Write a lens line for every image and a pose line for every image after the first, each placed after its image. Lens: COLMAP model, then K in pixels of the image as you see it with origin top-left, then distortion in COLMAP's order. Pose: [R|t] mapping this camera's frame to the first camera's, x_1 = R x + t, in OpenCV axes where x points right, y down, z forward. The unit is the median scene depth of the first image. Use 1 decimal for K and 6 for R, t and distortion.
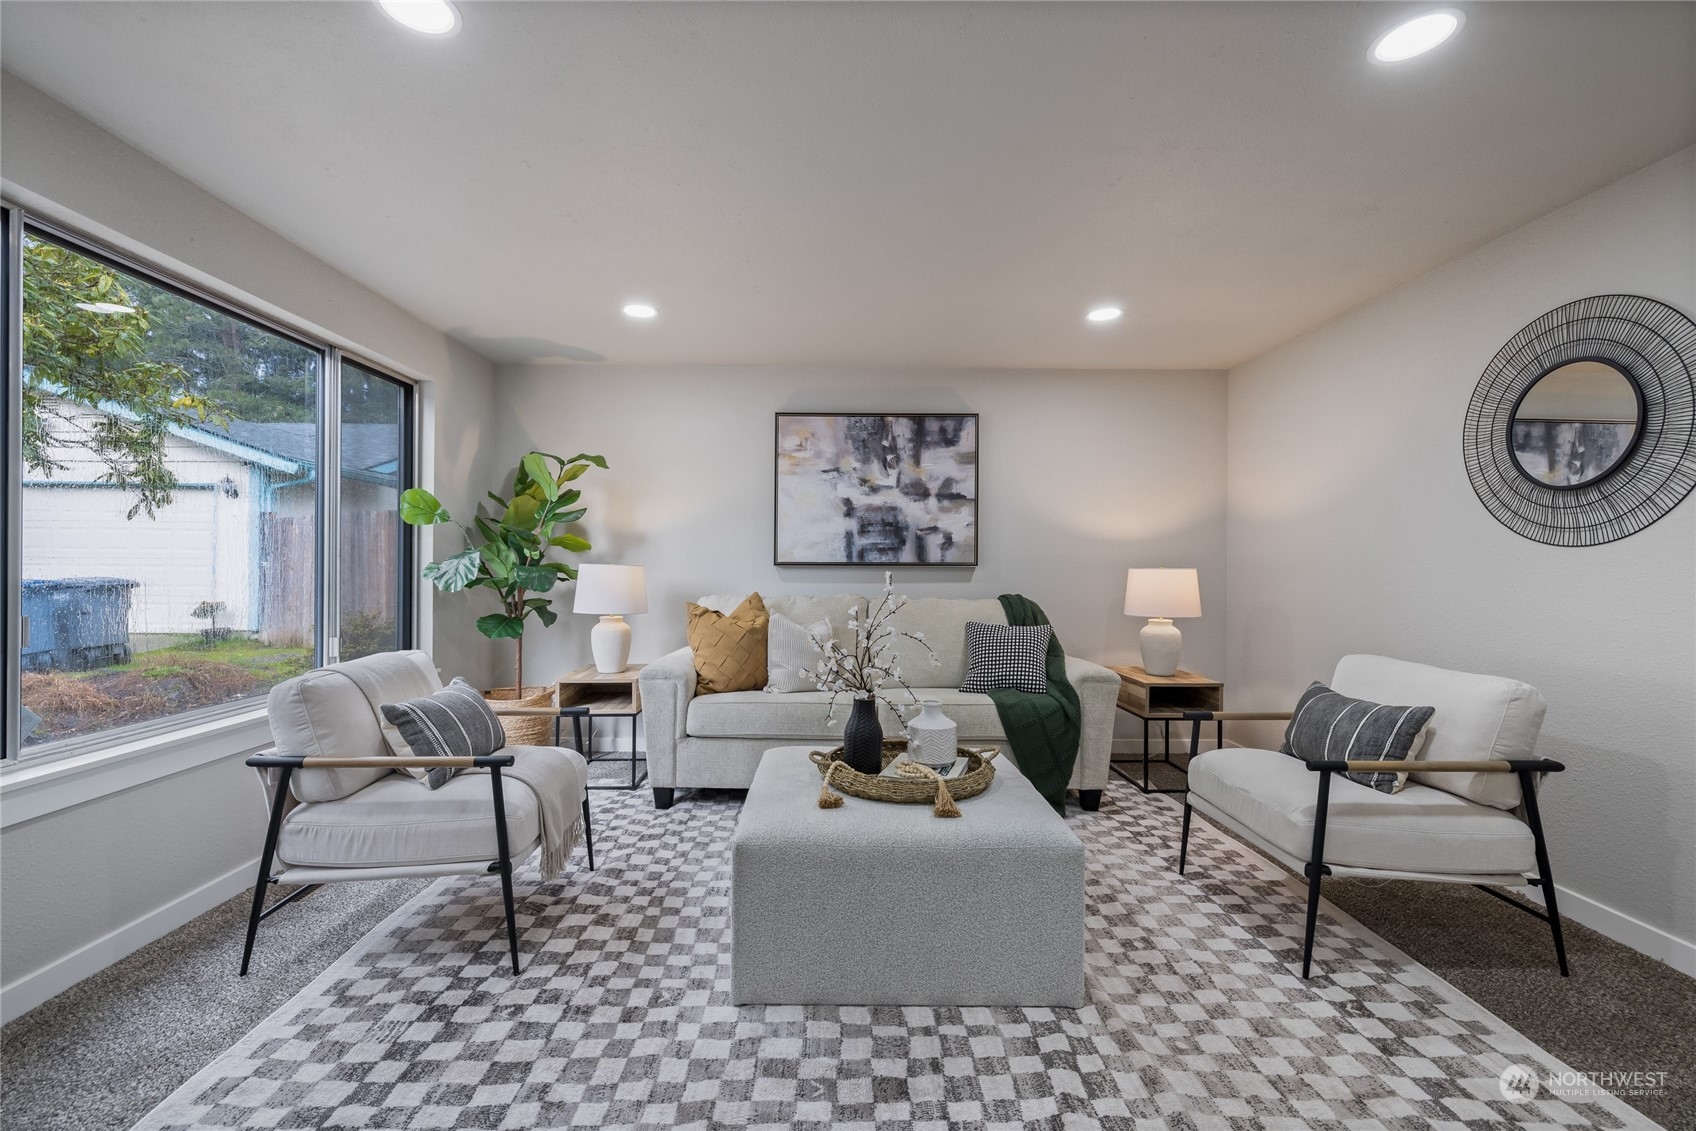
lens RADIAL K [[722.5, 0, 839.4], [0, 722.5, 564.5], [0, 0, 1]] dist [0.001491, -0.000035]
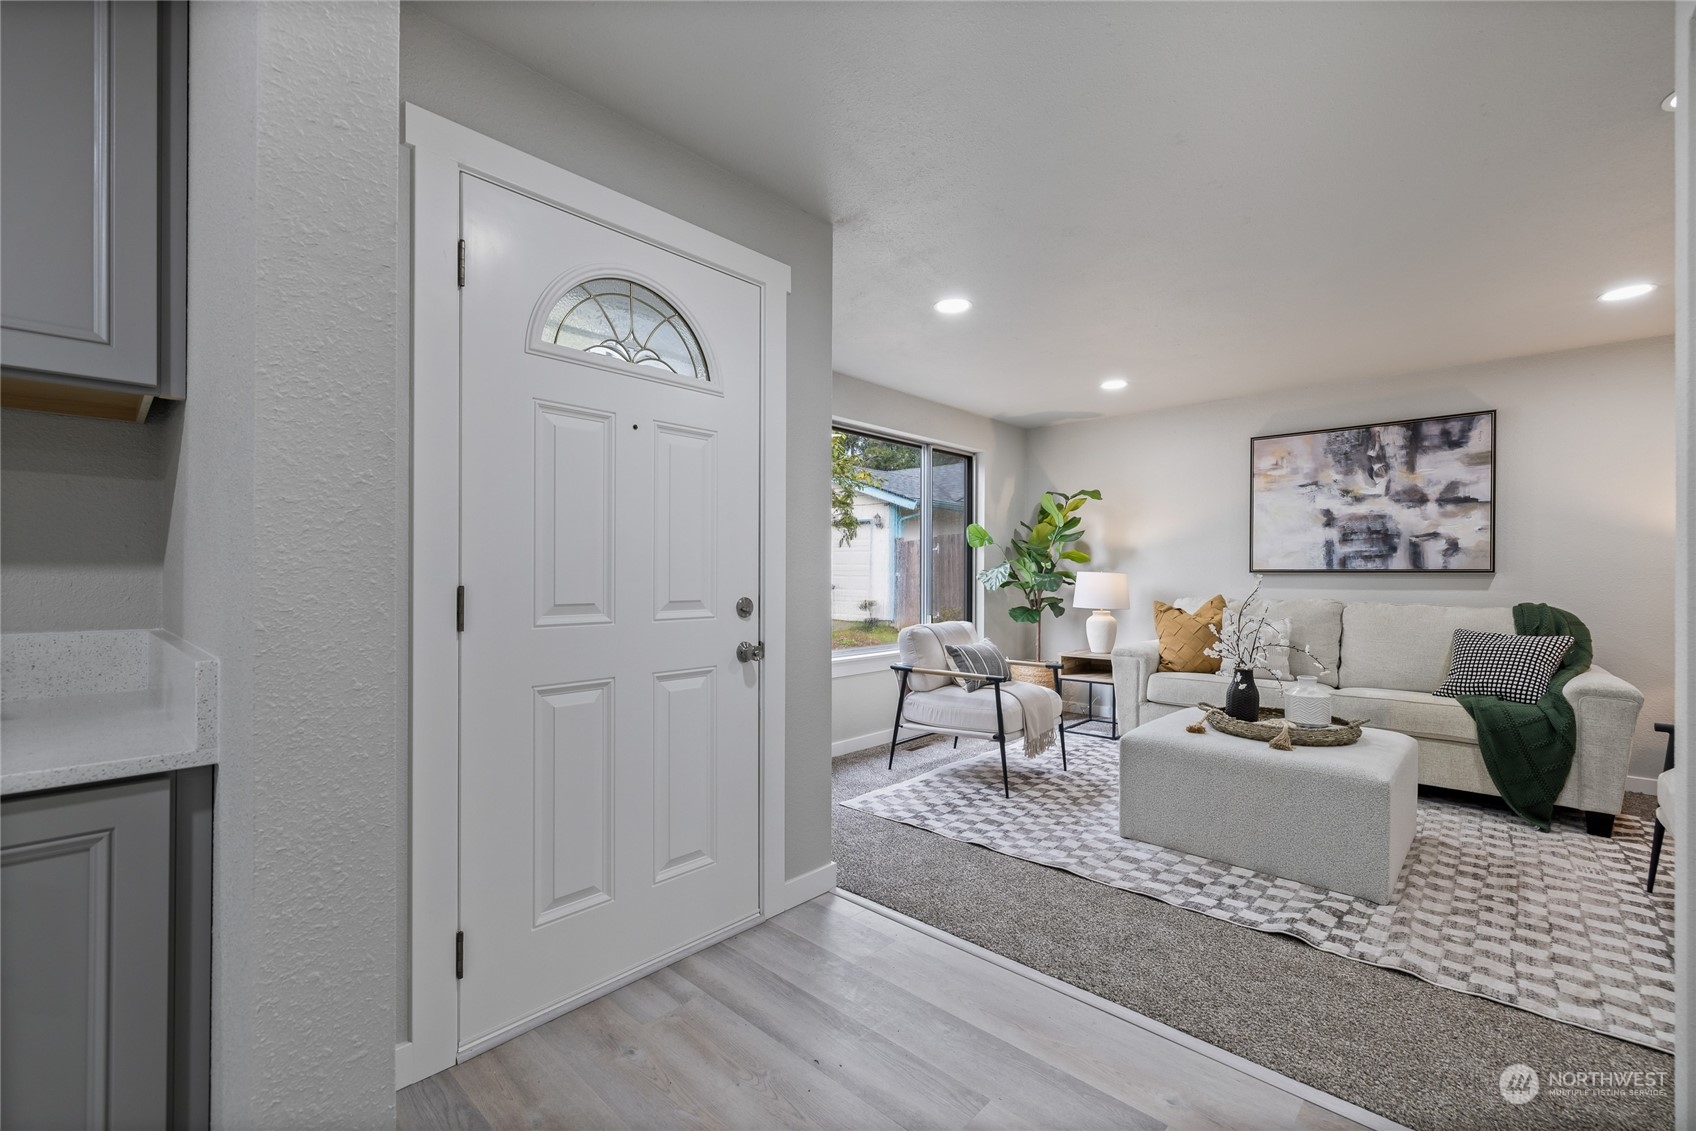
lens RADIAL K [[722.5, 0, 839.4], [0, 722.5, 564.5], [0, 0, 1]] dist [0.001491, -0.000035]
pose [[0.730451, -0.011301, -0.682871, 0.245228], [0.000784, 0.999876, -0.015708, 0.006577], [0.682964, 0.010938, 0.730370, -0.307695]]
